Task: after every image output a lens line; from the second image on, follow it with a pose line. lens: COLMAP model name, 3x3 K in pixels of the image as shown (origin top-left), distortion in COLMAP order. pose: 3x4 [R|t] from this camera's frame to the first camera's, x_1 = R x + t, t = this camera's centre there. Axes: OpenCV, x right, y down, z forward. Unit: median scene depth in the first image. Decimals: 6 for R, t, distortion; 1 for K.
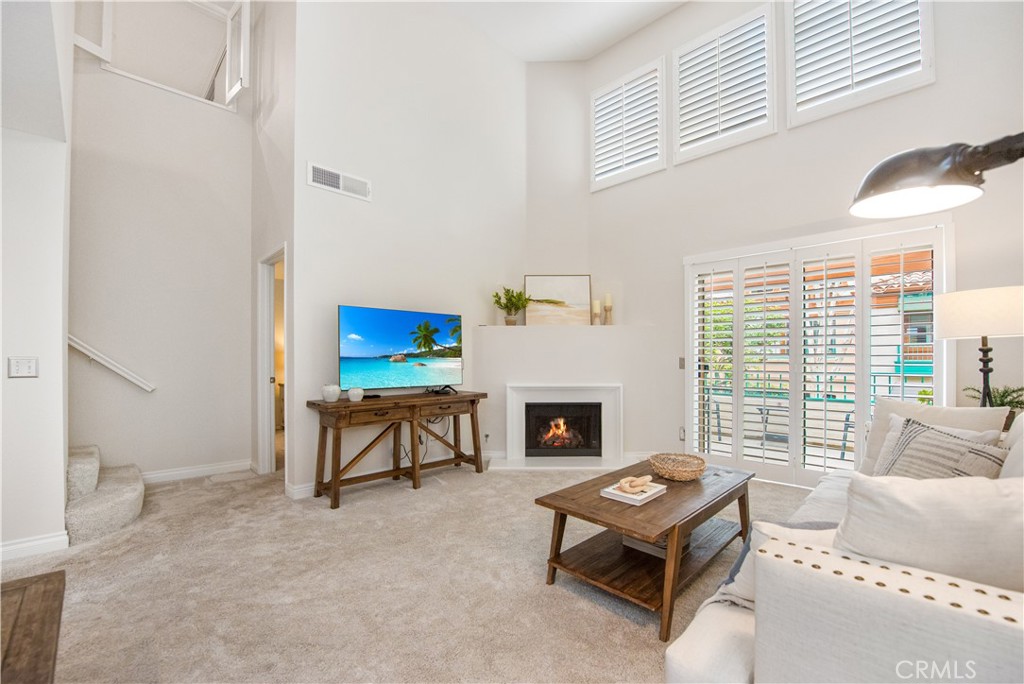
lens RADIAL K [[428.1, 0, 510.0], [0, 428.1, 361.4], [0, 0, 1]] dist [-0.015004, -0.000112]
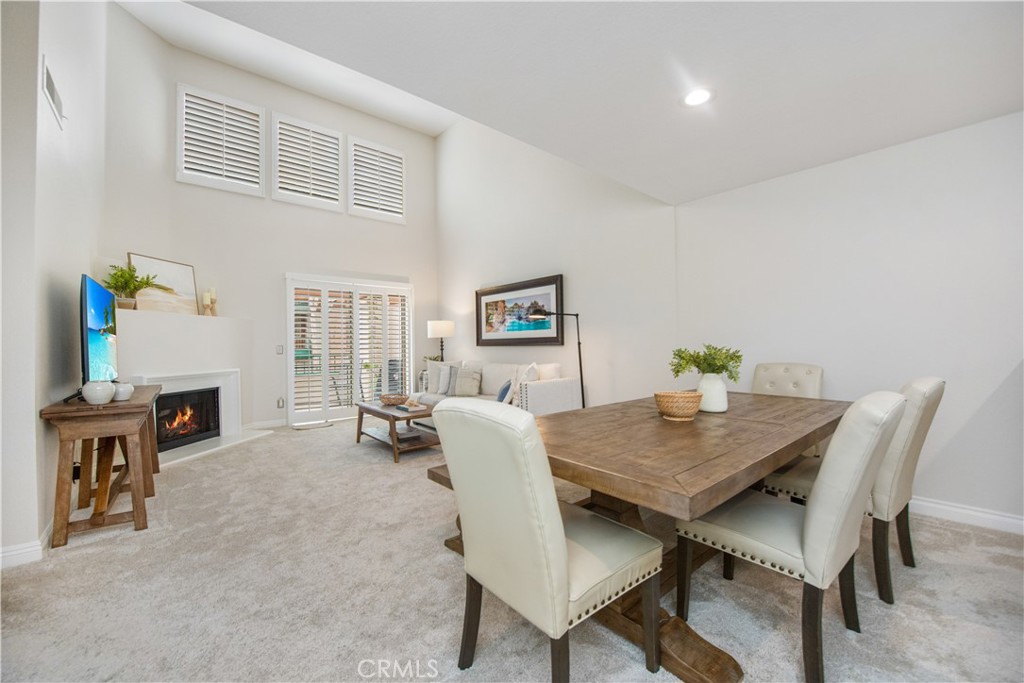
lens RADIAL K [[424.0, 0, 512.3], [0, 424.0, 348.9], [0, 0, 1]] dist [-0.021012, -0.000352]
pose [[0.074681, -0.004472, 0.997197, -0.881469], [0.017767, 0.999837, 0.003153, 0.009540], [-0.997049, 0.017481, 0.074748, 0.181866]]
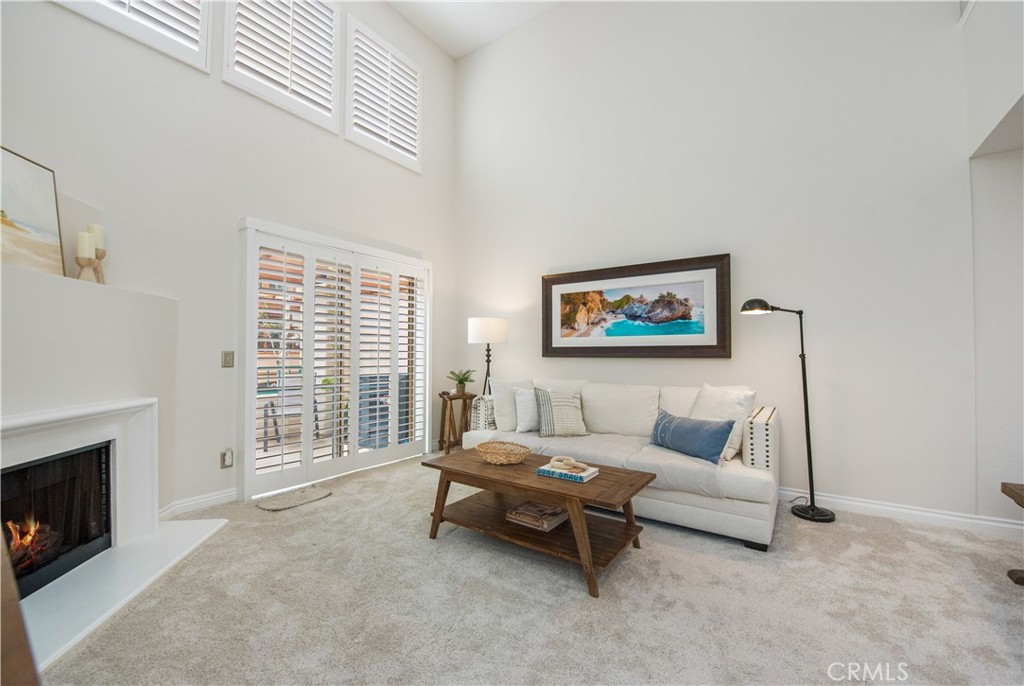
lens RADIAL K [[424.0, 0, 512.3], [0, 424.0, 350.4], [0, 0, 1]] dist [-0.021012, -0.000352]
pose [[-0.196124, 0.015085, 0.980463, -0.393166], [0.004633, 0.999885, -0.014457, 0.001060], [-0.980568, 0.001707, -0.196171, 0.692979]]
